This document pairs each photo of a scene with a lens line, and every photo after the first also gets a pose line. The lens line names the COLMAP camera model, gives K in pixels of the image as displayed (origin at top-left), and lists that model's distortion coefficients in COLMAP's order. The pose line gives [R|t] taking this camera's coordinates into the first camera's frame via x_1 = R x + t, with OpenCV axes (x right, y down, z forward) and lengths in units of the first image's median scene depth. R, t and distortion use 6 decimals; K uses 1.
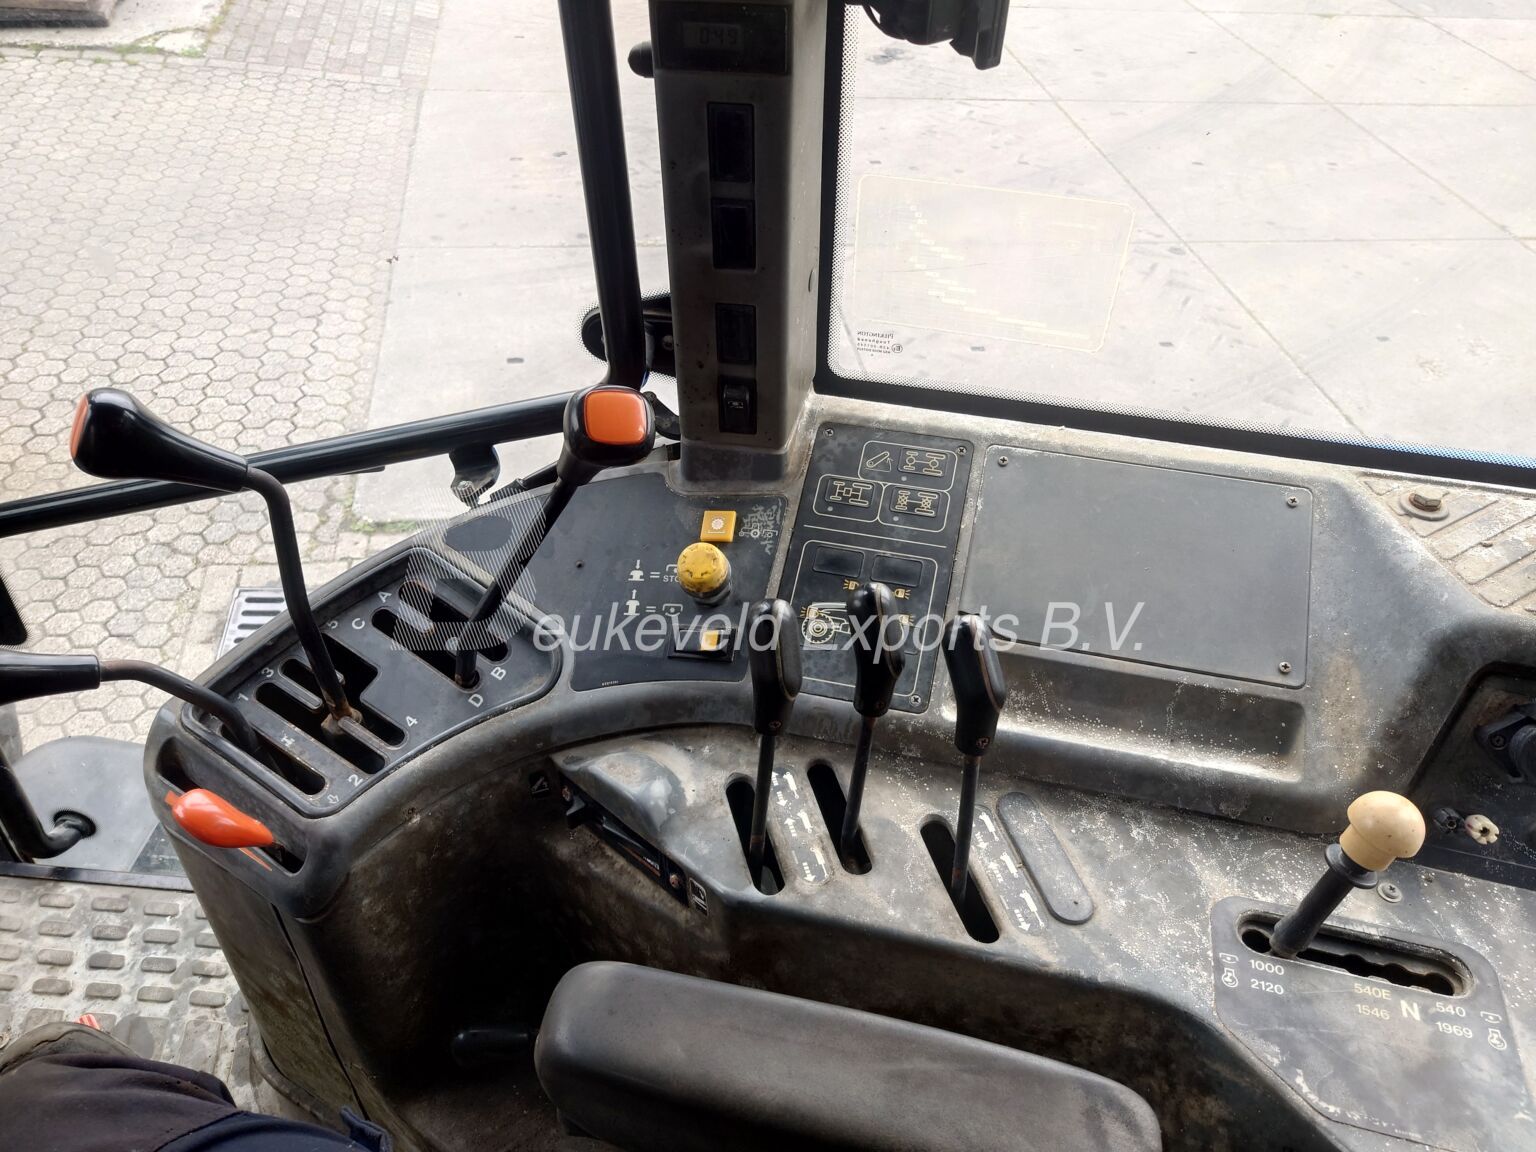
lens RADIAL K [[1091.7, 0, 750.3], [0, 1091.7, 571.0], [0, 0, 1]] dist [-0.006490, 0.016629]
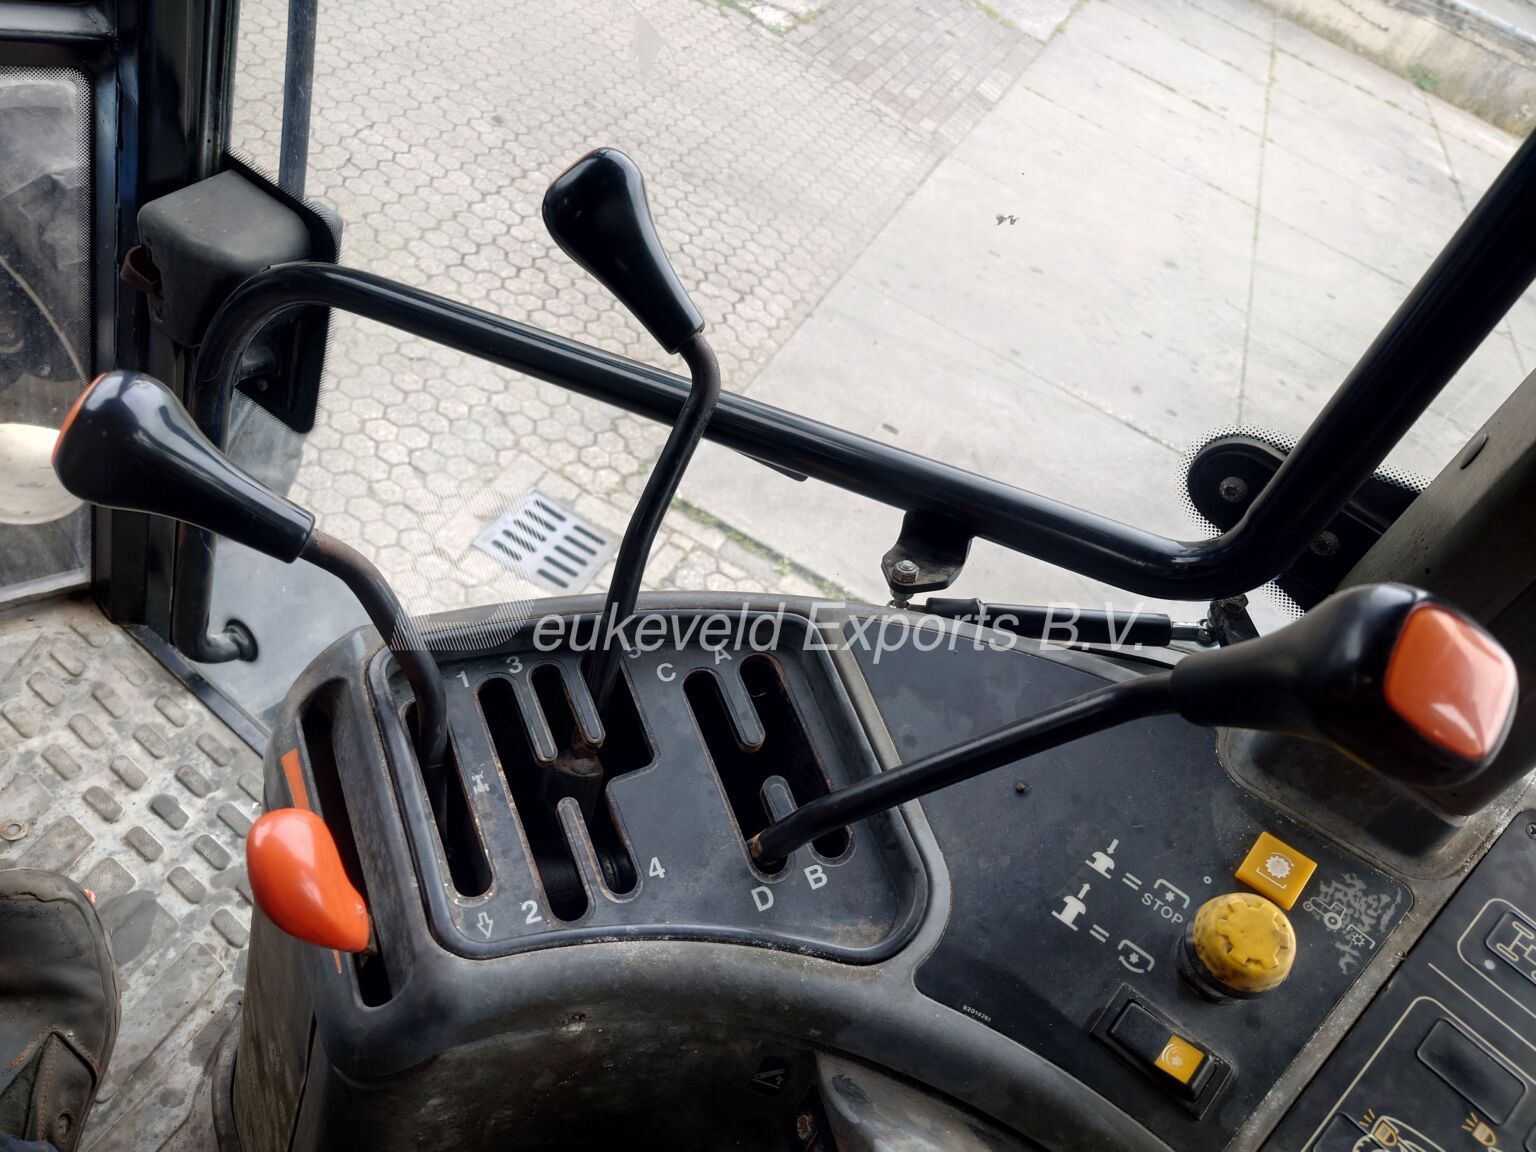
lens RADIAL K [[1091.7, 0, 750.3], [0, 1091.7, 571.0], [0, 0, 1]] dist [-0.006490, 0.016629]
pose [[0.825433, 0.517383, -0.225777, -0.139009], [-0.535062, 0.844556, -0.020810, -0.009924], [0.179915, 0.137982, 0.973957, 0.257524]]
